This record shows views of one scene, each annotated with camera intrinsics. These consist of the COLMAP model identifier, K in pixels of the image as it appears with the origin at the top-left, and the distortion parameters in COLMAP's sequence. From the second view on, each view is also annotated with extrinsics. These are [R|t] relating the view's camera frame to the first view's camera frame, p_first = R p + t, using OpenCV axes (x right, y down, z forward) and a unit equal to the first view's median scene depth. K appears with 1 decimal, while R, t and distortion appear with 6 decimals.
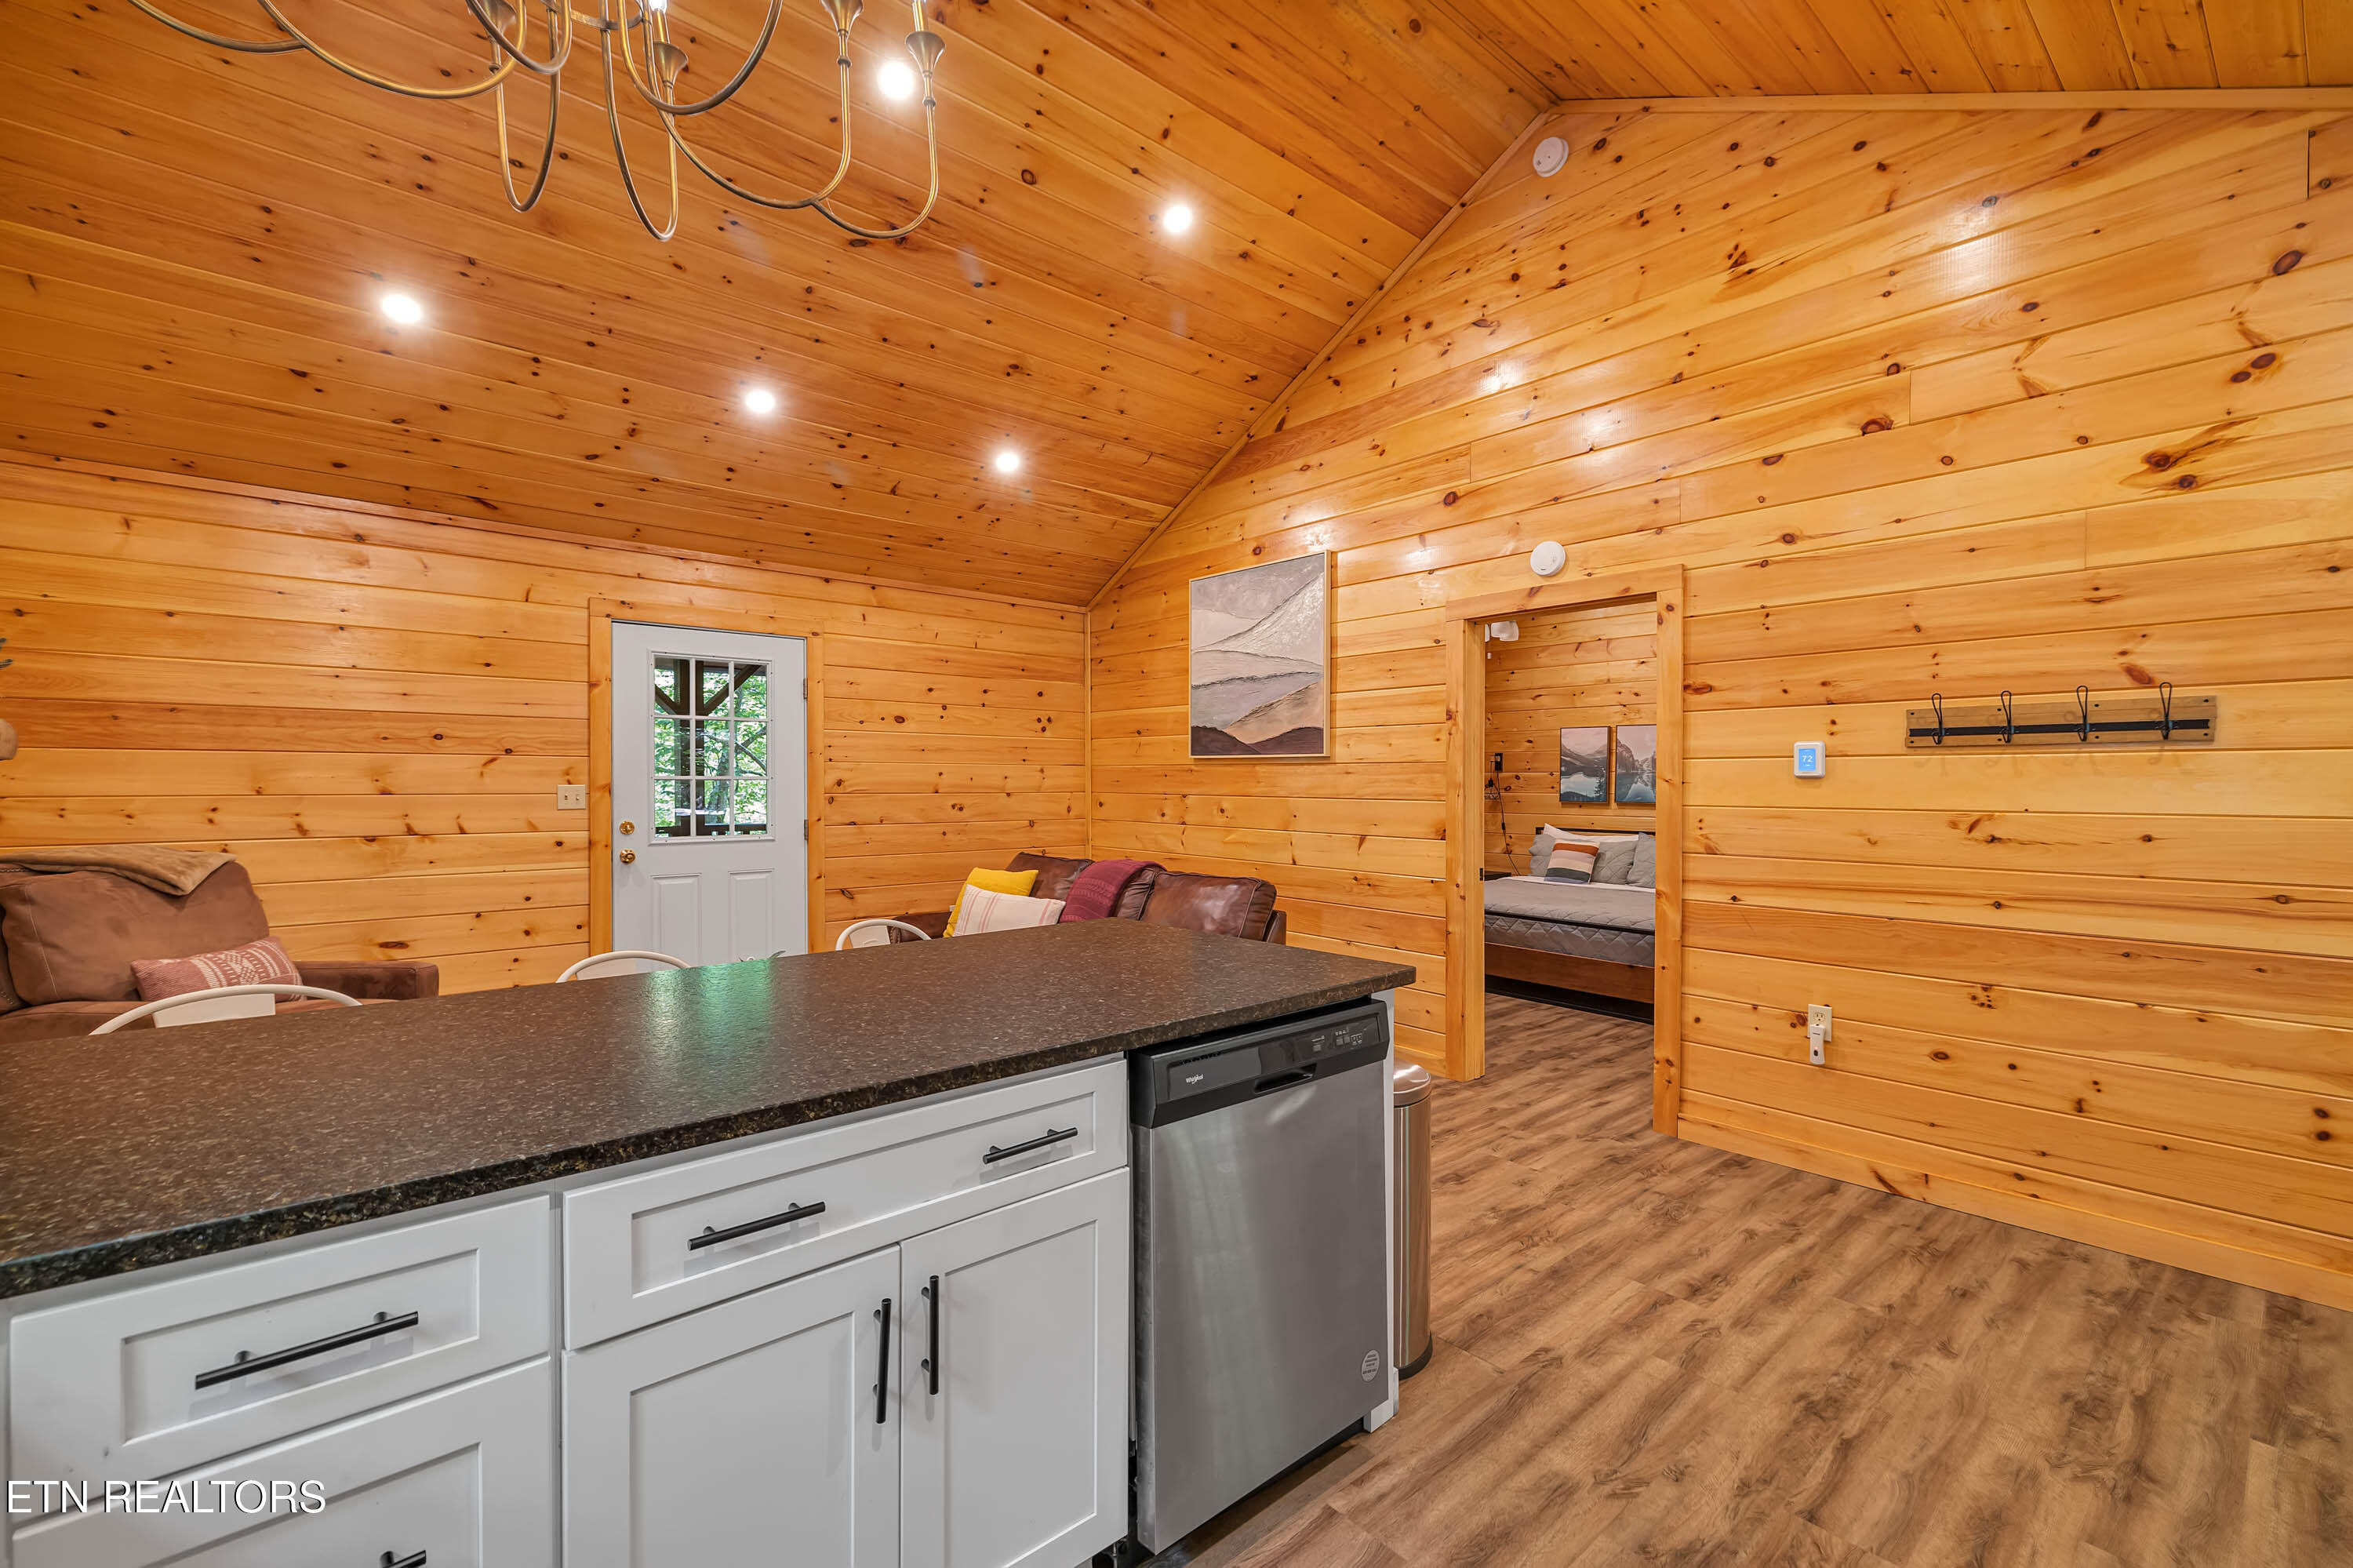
lens RADIAL K [[1002.7, 0, 1174.1], [0, 1002.7, 784.2], [0, 0, 1]] dist [0.001199, -0.000113]
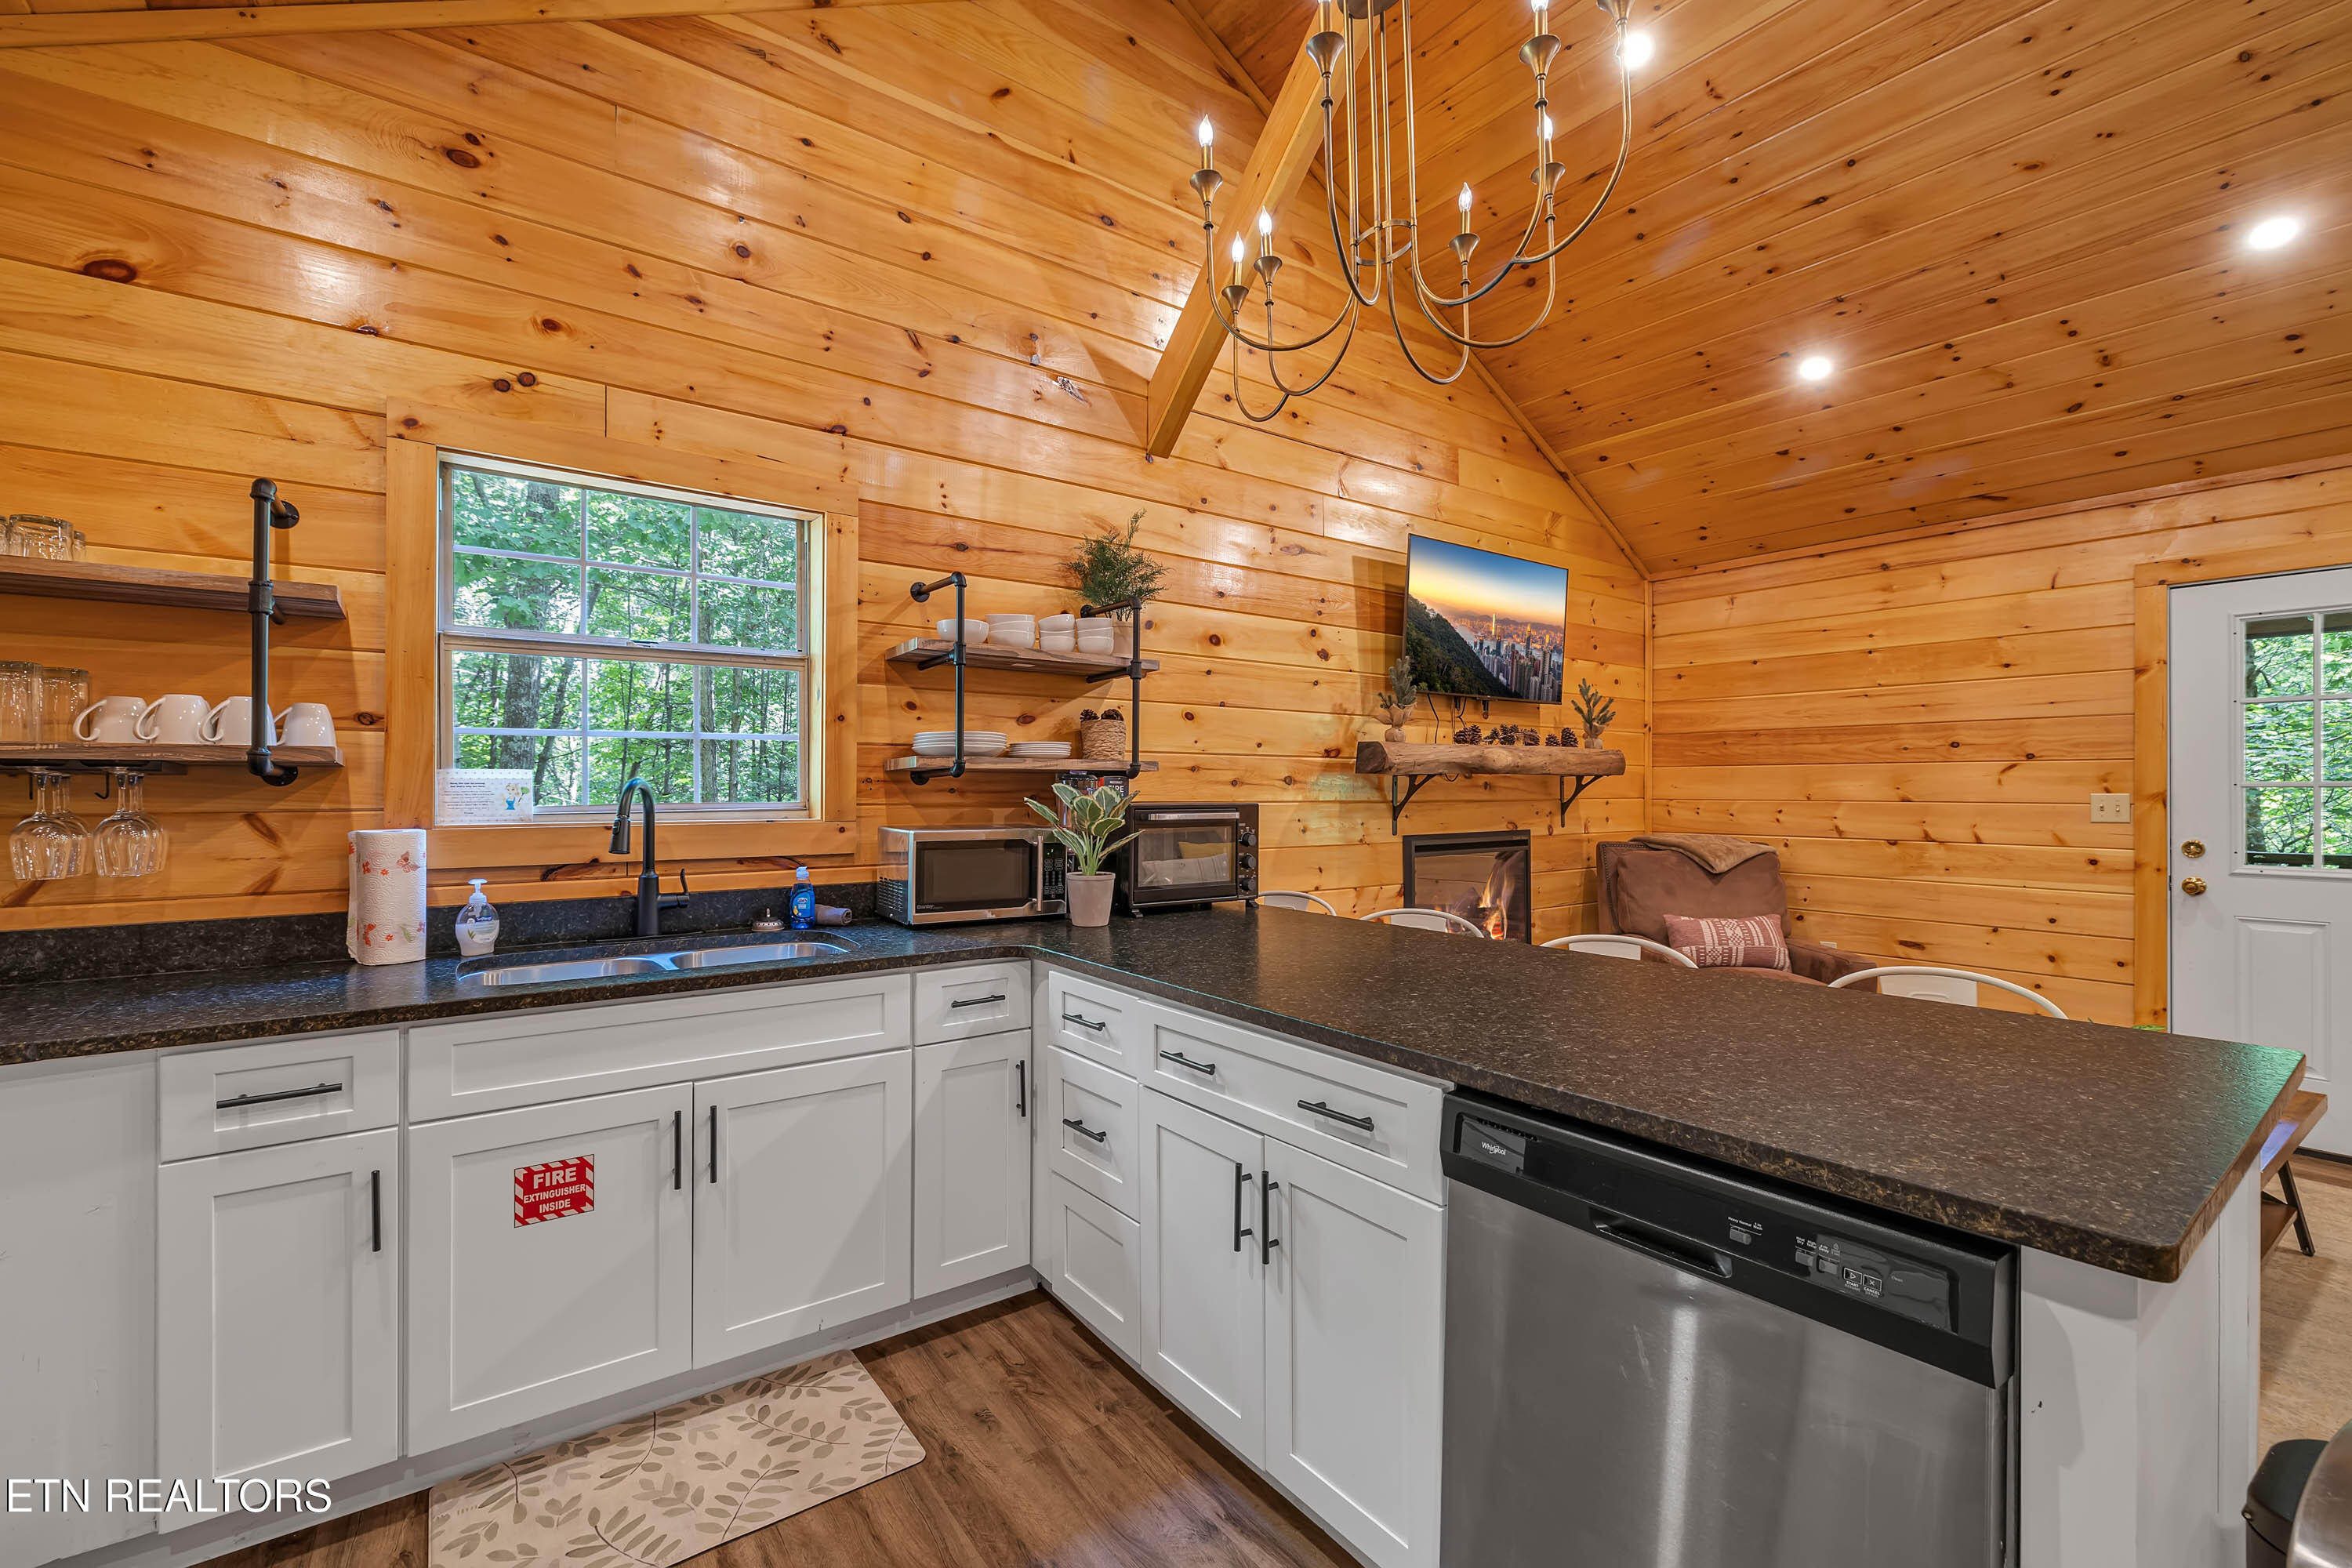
lens RADIAL K [[1002.3, 0, 1173.6], [0, 1002.3, 784.2], [0, 0, 1]] dist [0.001199, -0.000113]
pose [[-0.092410, -0.005811, -0.995704, 0.334479], [-0.004372, 0.999976, -0.005430, 0.000949], [0.995711, 0.003851, -0.092433, 0.317492]]
